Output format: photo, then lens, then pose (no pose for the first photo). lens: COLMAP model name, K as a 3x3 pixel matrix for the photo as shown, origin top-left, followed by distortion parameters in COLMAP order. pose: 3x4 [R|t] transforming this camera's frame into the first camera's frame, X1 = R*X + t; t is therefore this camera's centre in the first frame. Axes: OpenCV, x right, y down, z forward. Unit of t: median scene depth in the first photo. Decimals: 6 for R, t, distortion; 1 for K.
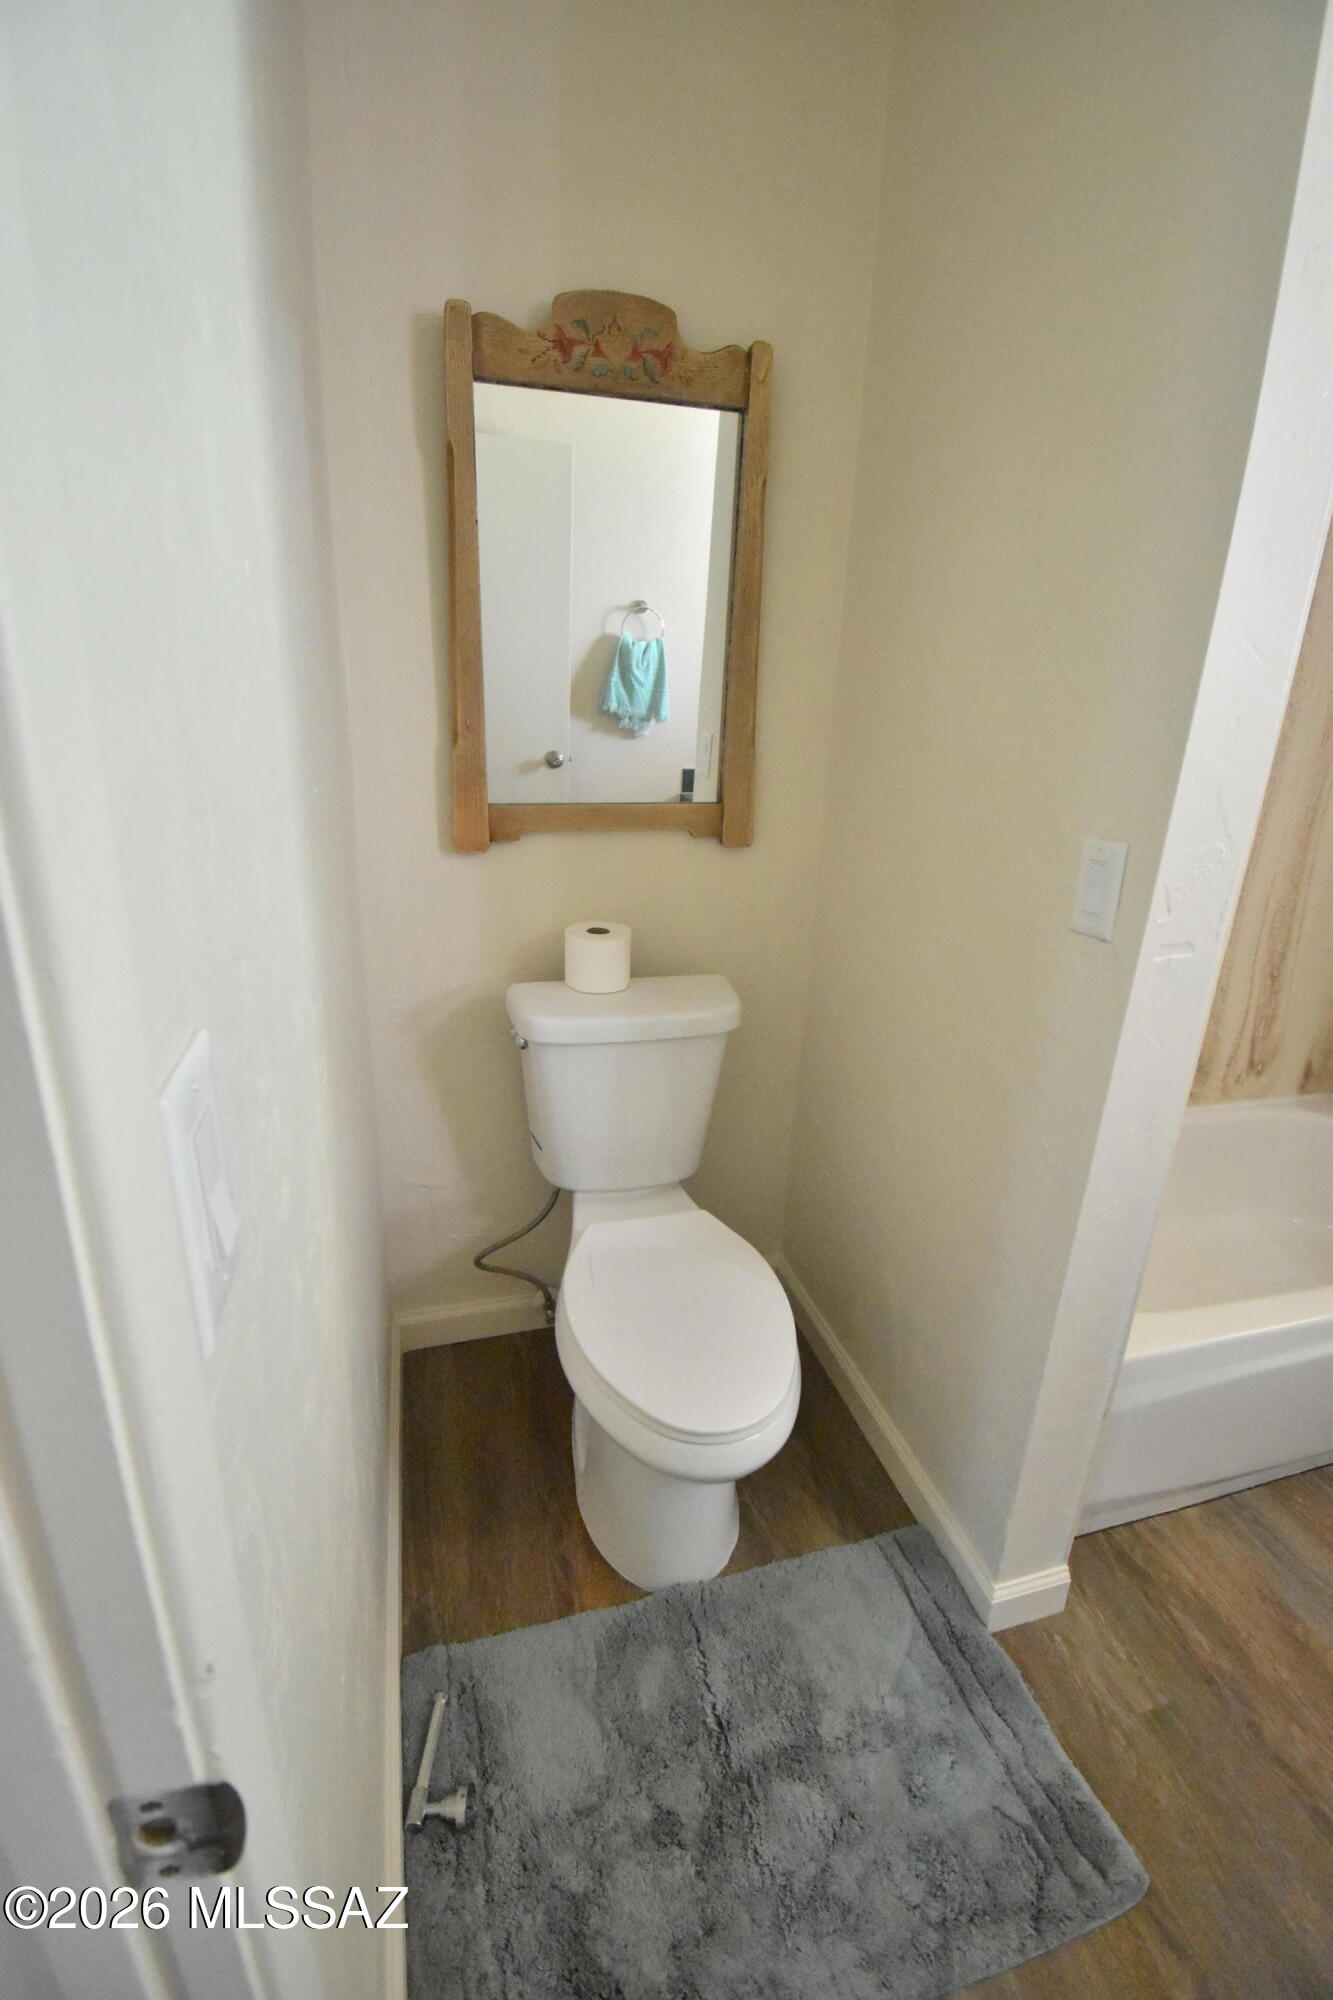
lens RADIAL K [[889.1, 0, 663.8], [0, 889.1, 990.3], [0, 0, 1]] dist [0.014526, -0.023347]
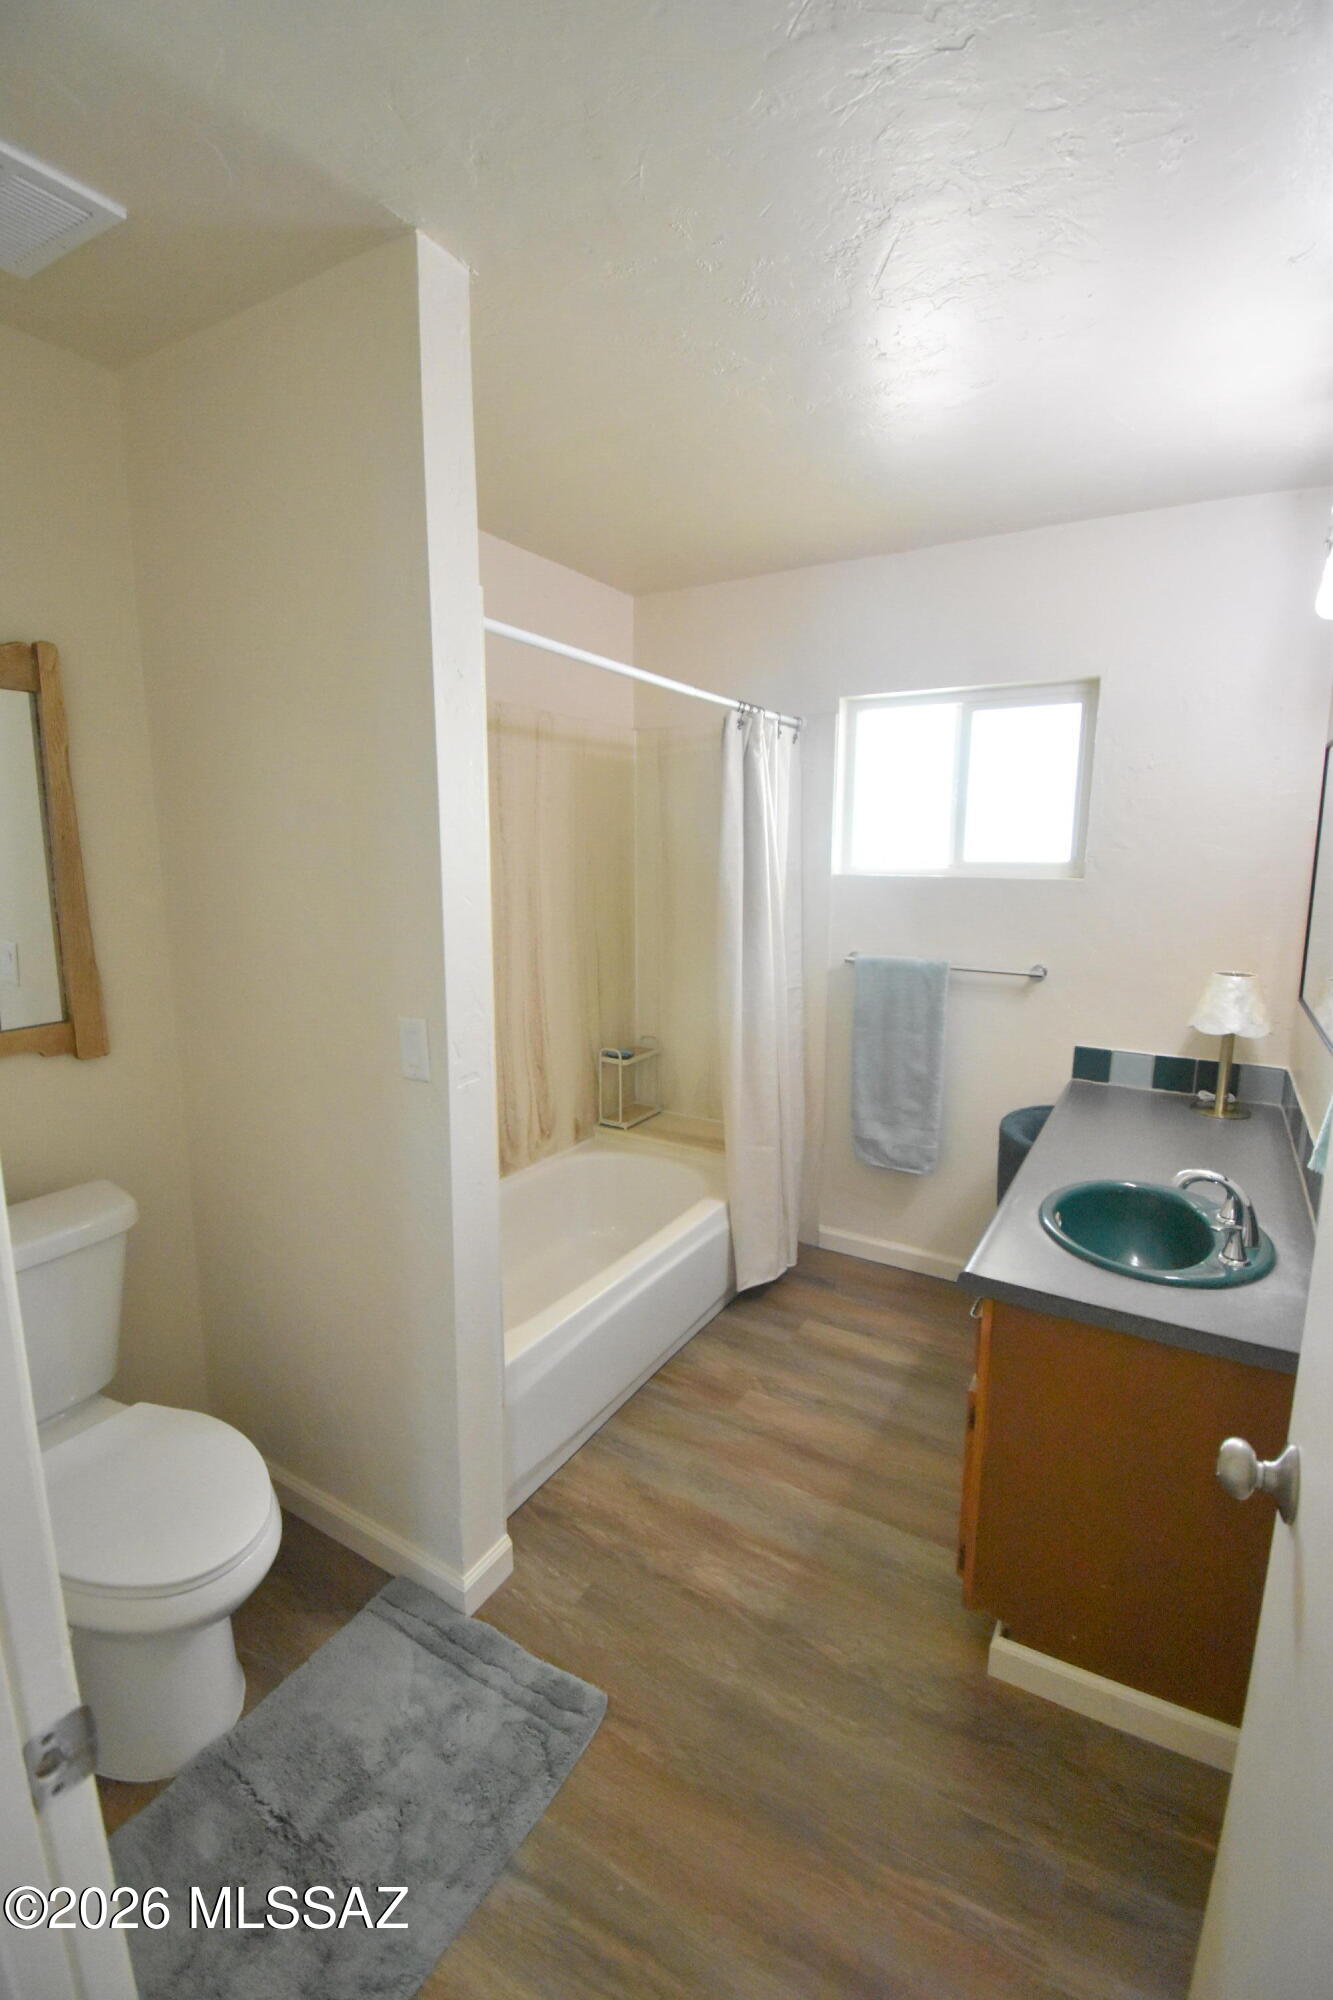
lens RADIAL K [[889.1, 0, 663.8], [0, 889.1, 990.3], [0, 0, 1]] dist [0.014526, -0.023347]
pose [[0.730455, -0.148900, 0.666532, -0.155103], [0.241860, 0.969095, -0.048565, -0.029417], [-0.638702, 0.196682, 0.743893, -0.327836]]
